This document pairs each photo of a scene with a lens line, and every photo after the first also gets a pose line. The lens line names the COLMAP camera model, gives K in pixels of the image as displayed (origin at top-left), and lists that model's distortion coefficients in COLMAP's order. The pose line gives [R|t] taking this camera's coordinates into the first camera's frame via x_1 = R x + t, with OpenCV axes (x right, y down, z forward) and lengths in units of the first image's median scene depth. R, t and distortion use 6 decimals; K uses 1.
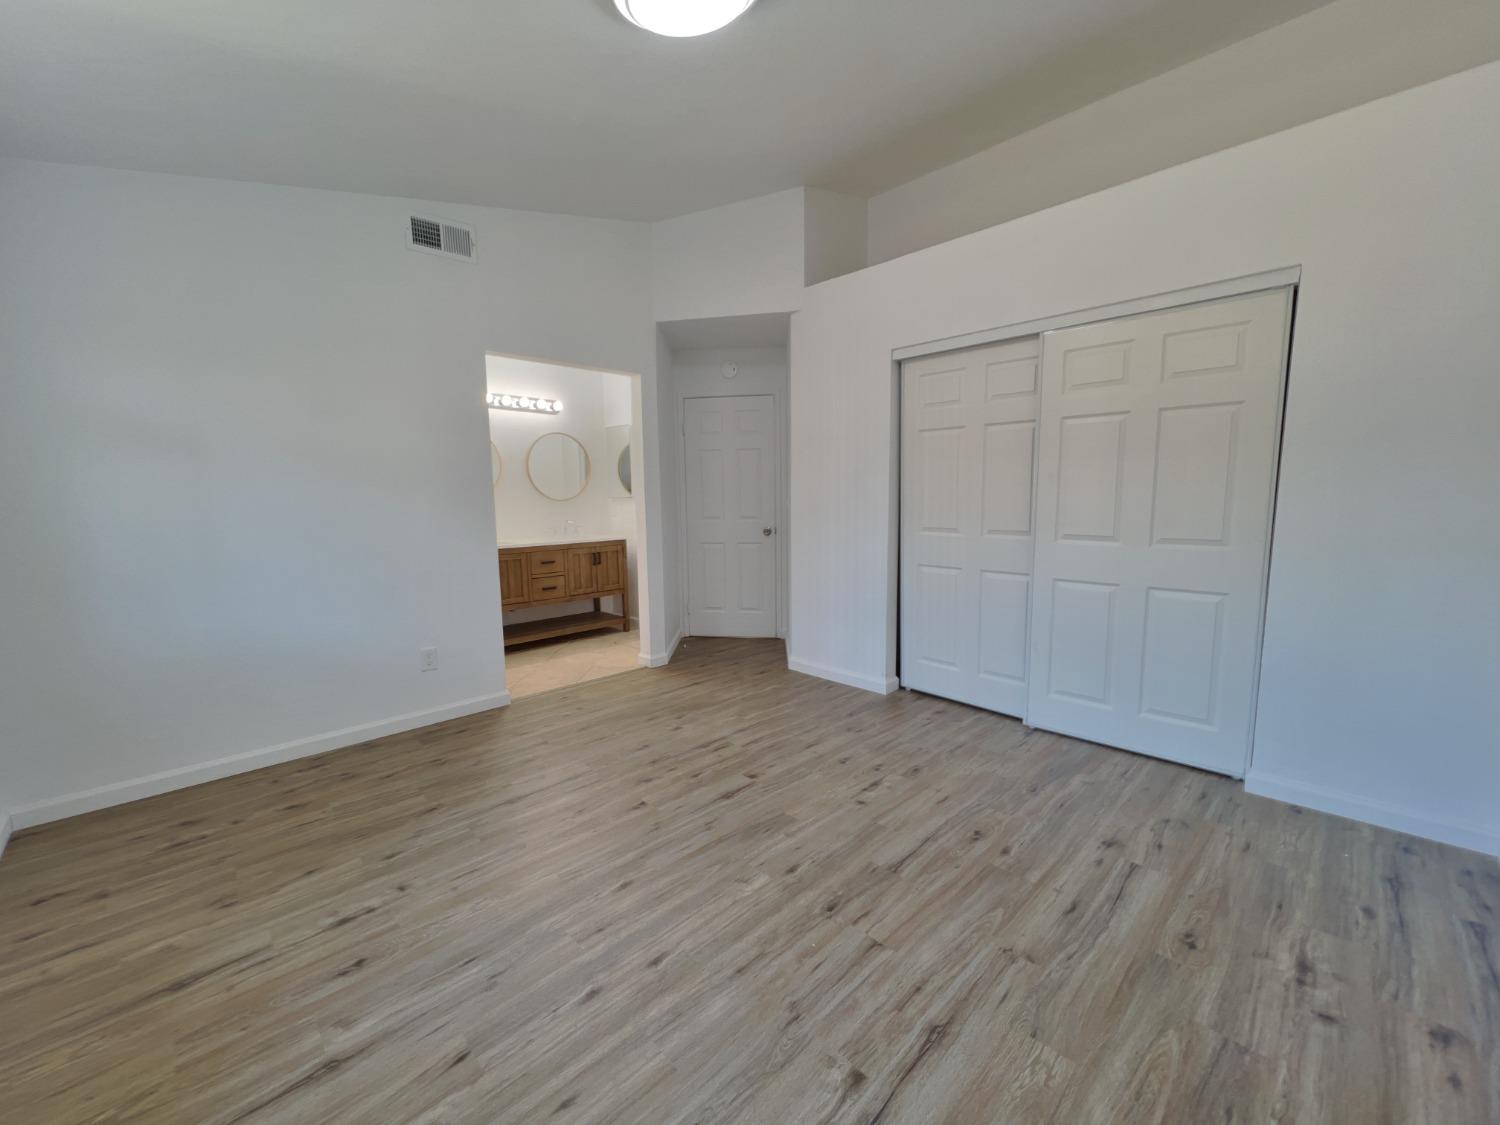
lens RADIAL K [[601.3, 0, 751.6], [0, 601.3, 564.2], [0, 0, 1]] dist [-0.000277, 0.000084]
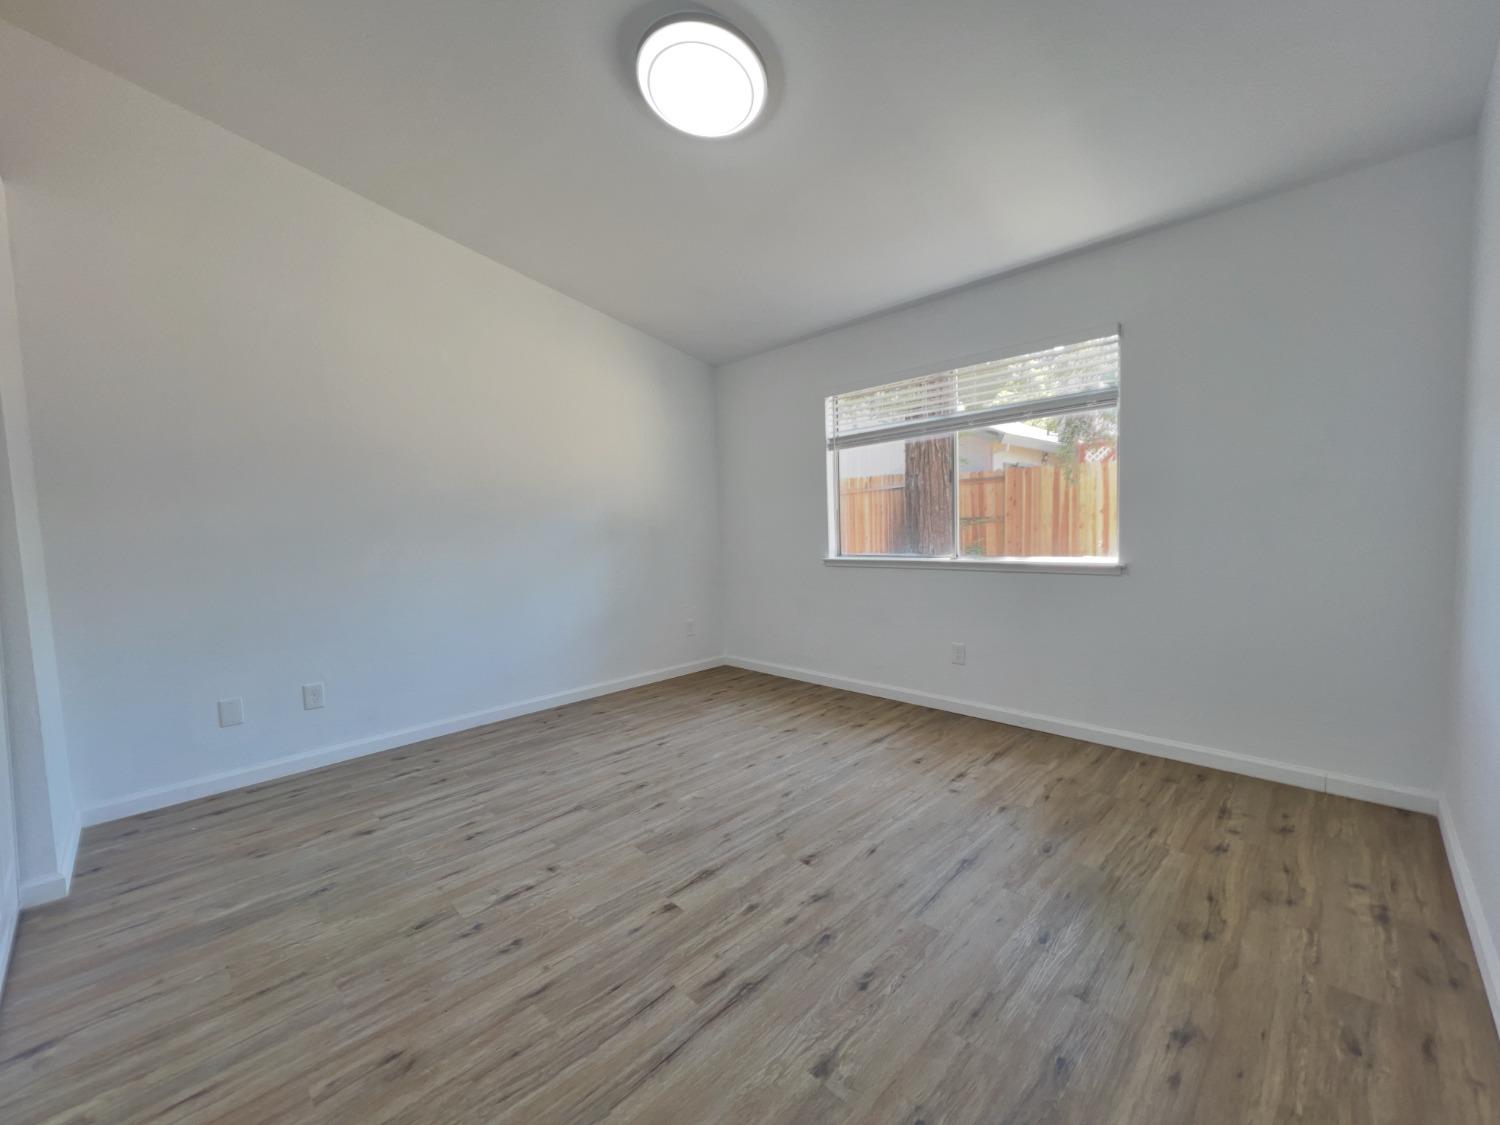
lens RADIAL K [[601.3, 0, 751.6], [0, 601.3, 564.2], [0, 0, 1]] dist [-0.000277, 0.000084]
pose [[-0.999024, 0.043618, -0.006910, -0.122505], [0.041575, 0.981687, 0.185911, -0.186930], [0.014893, 0.185442, -0.982542, 1.860737]]
